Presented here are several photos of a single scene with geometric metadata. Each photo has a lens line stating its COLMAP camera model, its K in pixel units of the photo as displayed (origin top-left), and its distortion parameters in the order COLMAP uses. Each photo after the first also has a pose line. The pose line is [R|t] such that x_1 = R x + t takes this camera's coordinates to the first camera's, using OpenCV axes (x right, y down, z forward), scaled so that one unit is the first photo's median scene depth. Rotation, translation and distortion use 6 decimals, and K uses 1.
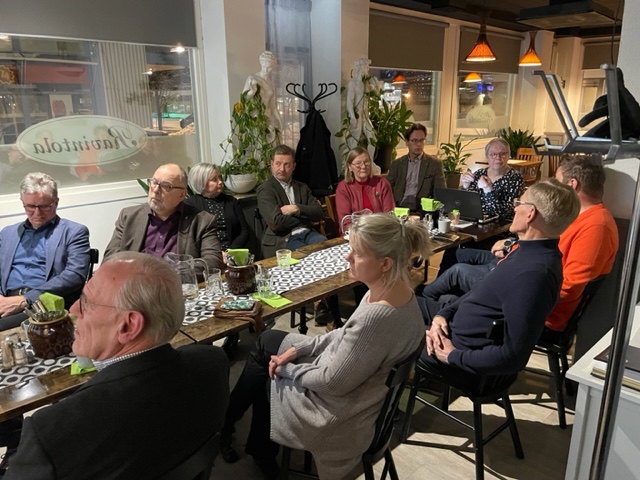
lens RADIAL K [[486.3, 0, 320.0], [0, 486.3, 240.5], [0, 0, 1]] dist [0.039650, 0.001544]
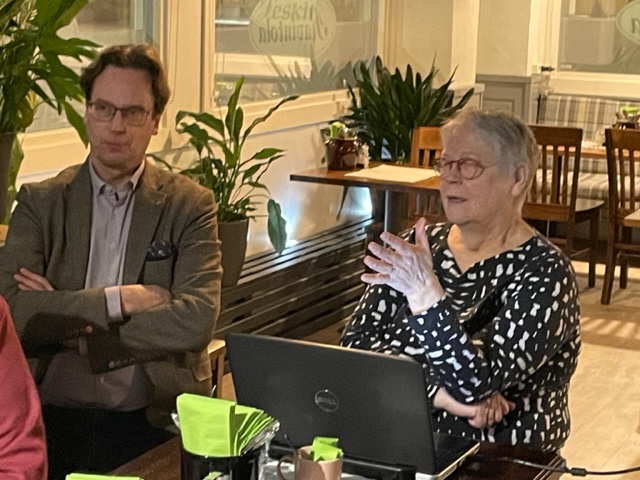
lens RADIAL K [[1491.1, 0, 319.9], [0, 1491.1, 239.9], [0, 0, 1]] dist [-0.050161, 0.000000]
pose [[0.931480, -0.022269, 0.363110, 0.015614], [0.055674, 0.995093, -0.081790, -0.052682], [-0.359507, 0.096401, 0.928149, 0.193080]]
